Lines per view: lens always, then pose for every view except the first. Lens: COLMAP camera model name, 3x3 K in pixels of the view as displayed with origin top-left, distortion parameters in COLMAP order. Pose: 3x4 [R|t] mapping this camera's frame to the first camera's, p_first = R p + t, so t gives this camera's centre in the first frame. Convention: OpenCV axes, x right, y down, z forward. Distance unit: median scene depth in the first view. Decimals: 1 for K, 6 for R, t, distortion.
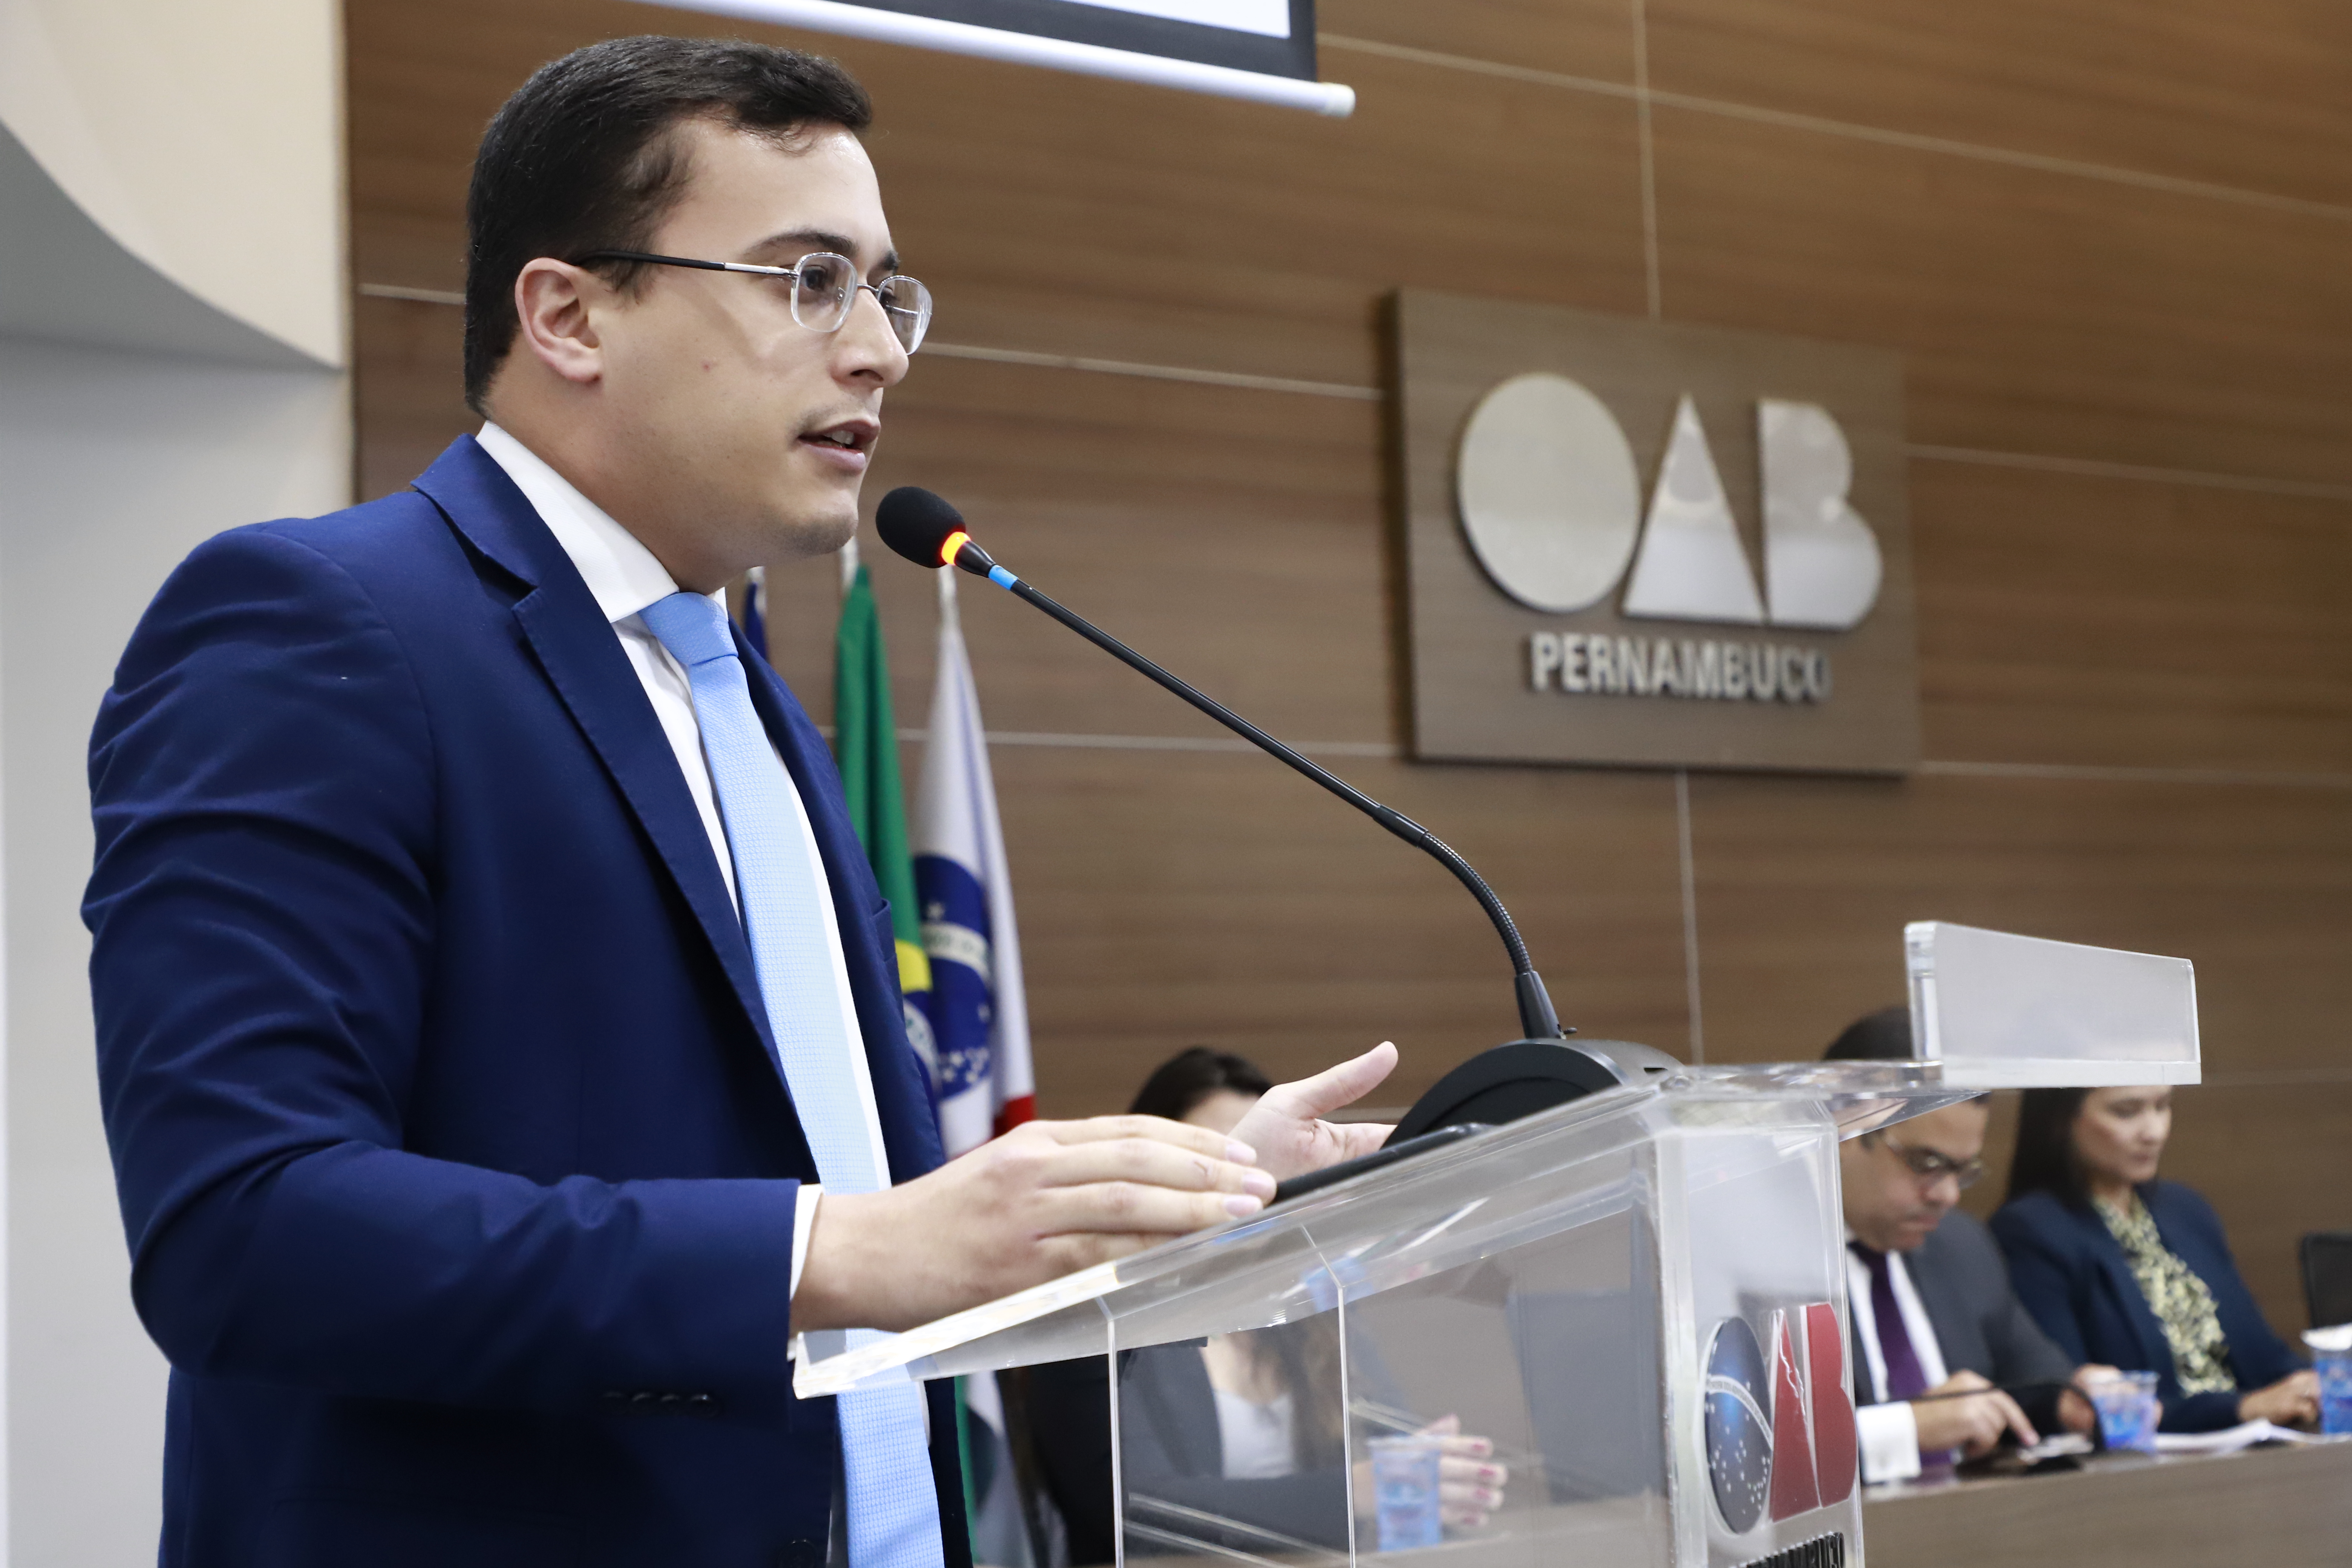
lens RADIAL K [[3665.6, 0, 1176.0], [0, 3665.6, 784.0], [0, 0, 1]] dist [0.037302, 0.027267]
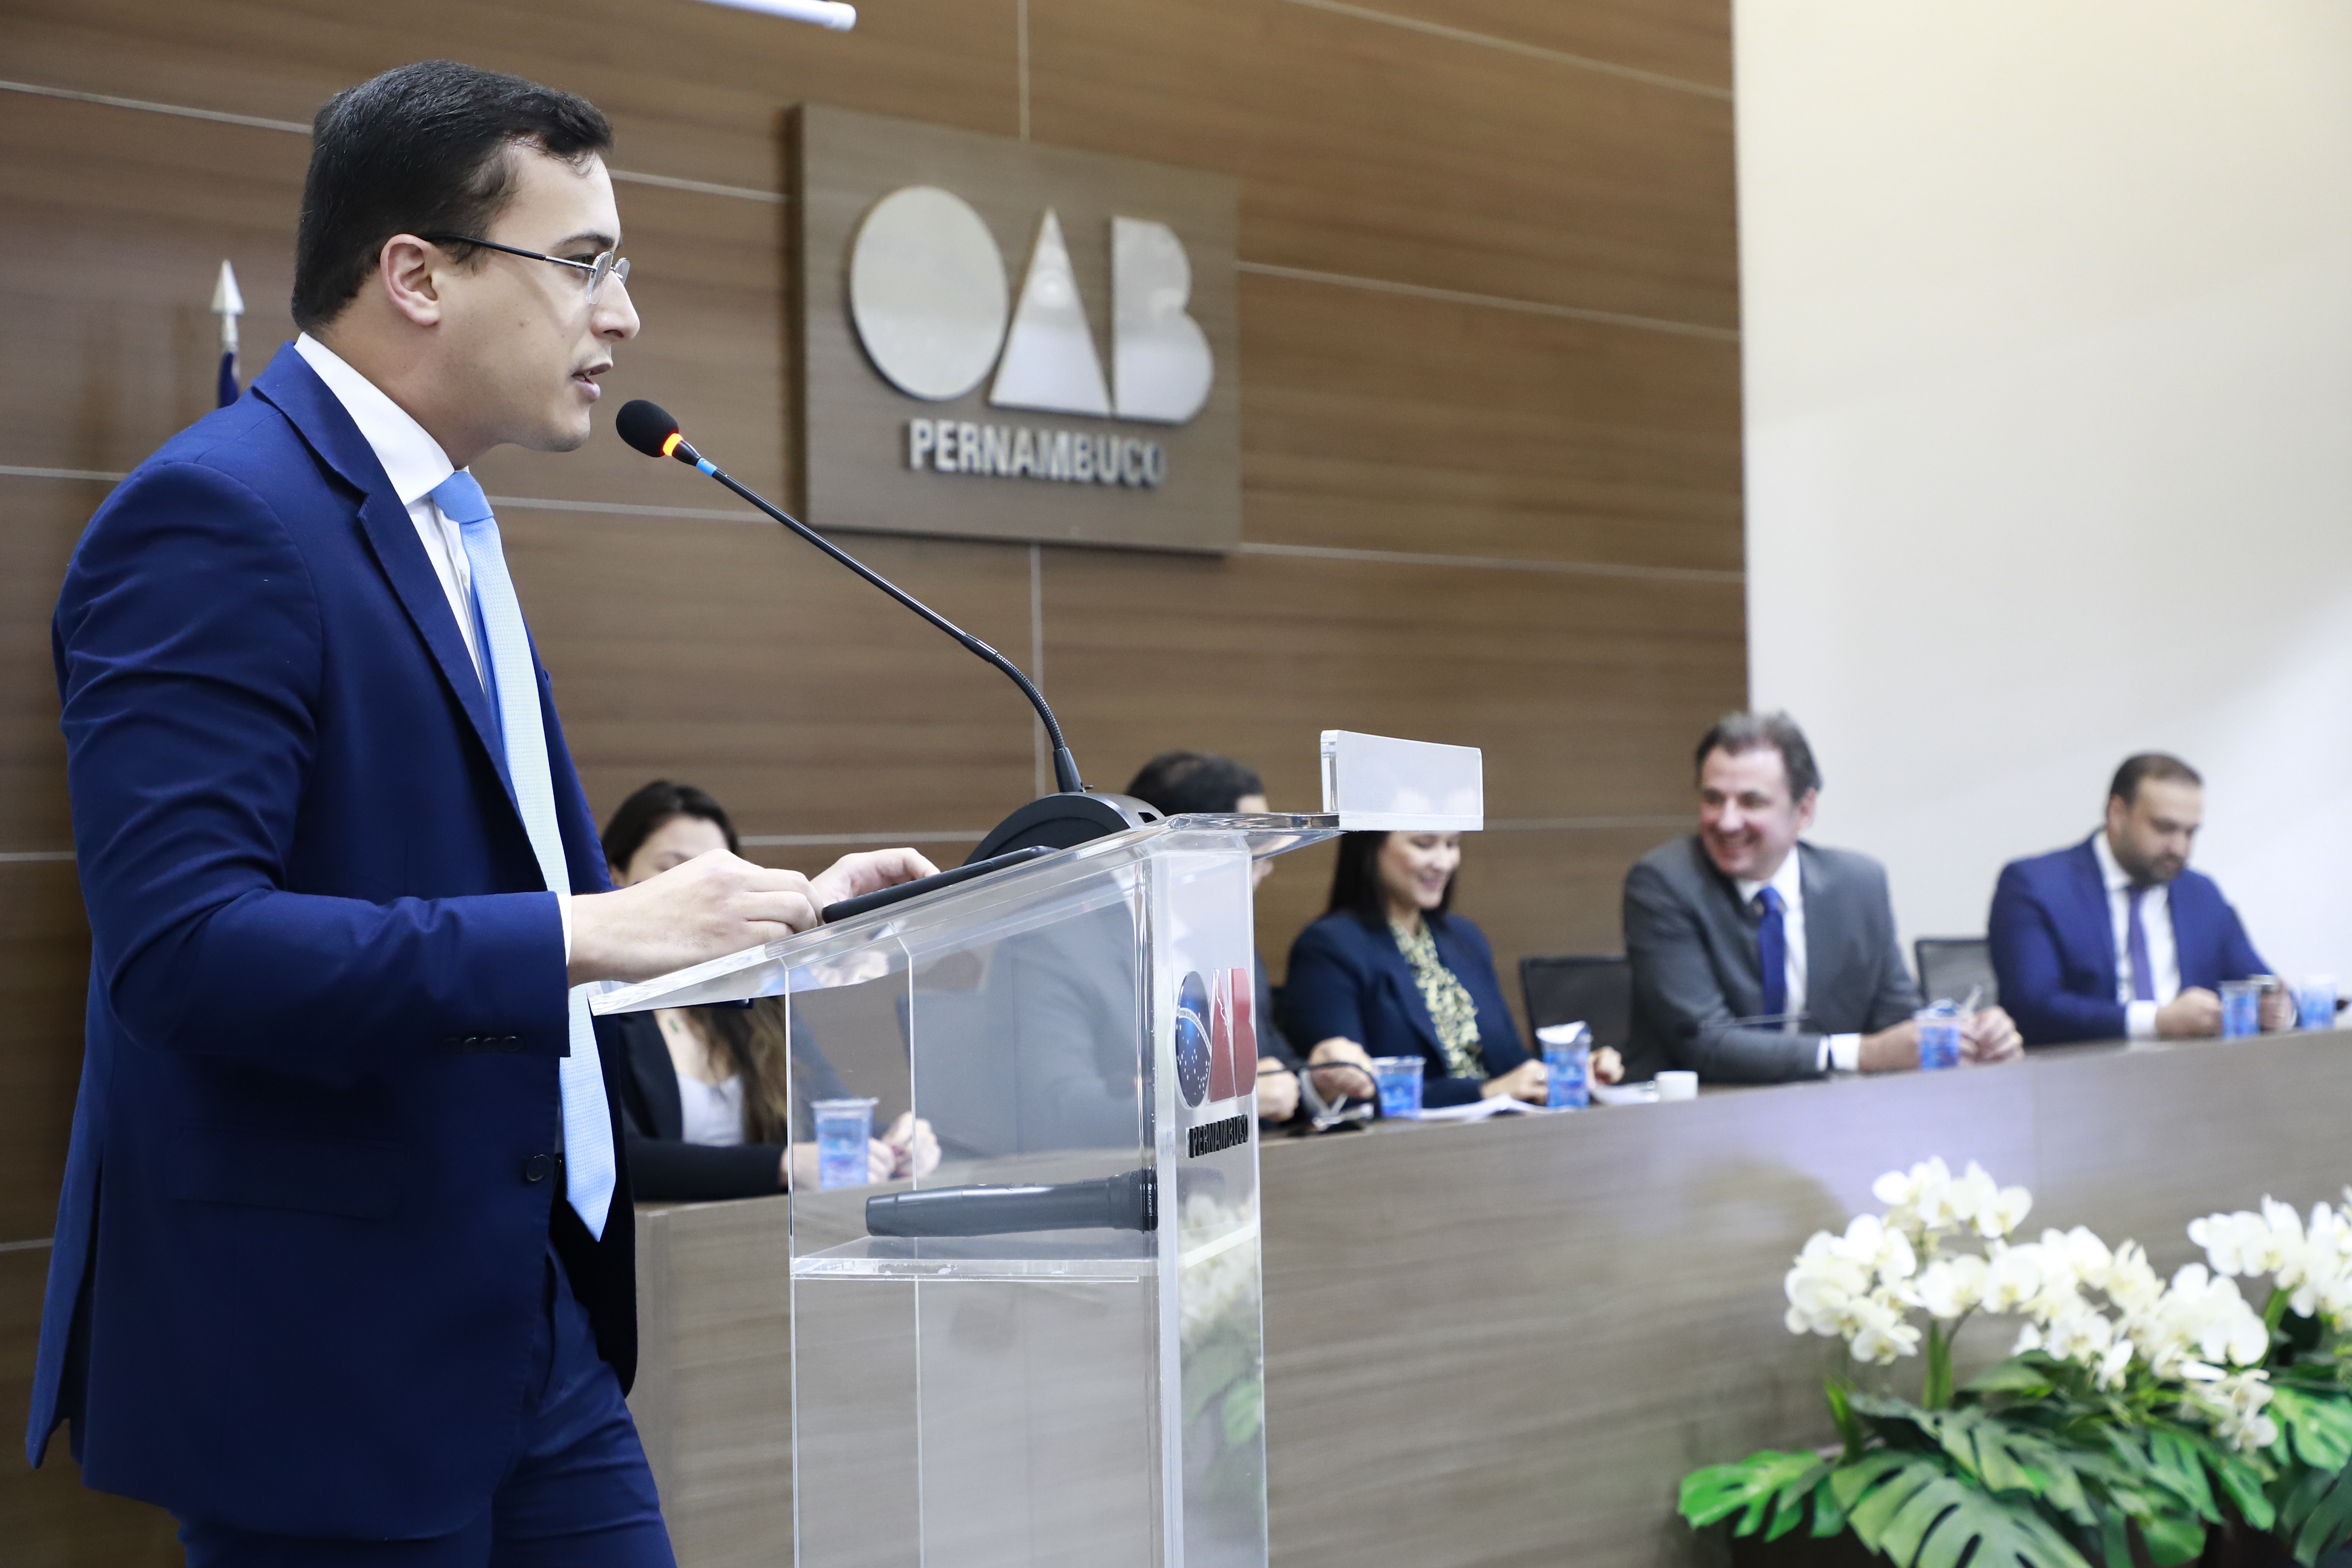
lens RADIAL K [[3665.6, 0, 1176.0], [0, 3665.6, 784.0], [0, 0, 1]] dist [0.037302, 0.027267]
pose [[0.980747, 0.023377, 0.193879, -0.039639], [-0.037505, 0.996875, 0.069523, -0.010815], [-0.191648, -0.075456, 0.978559, -0.129952]]
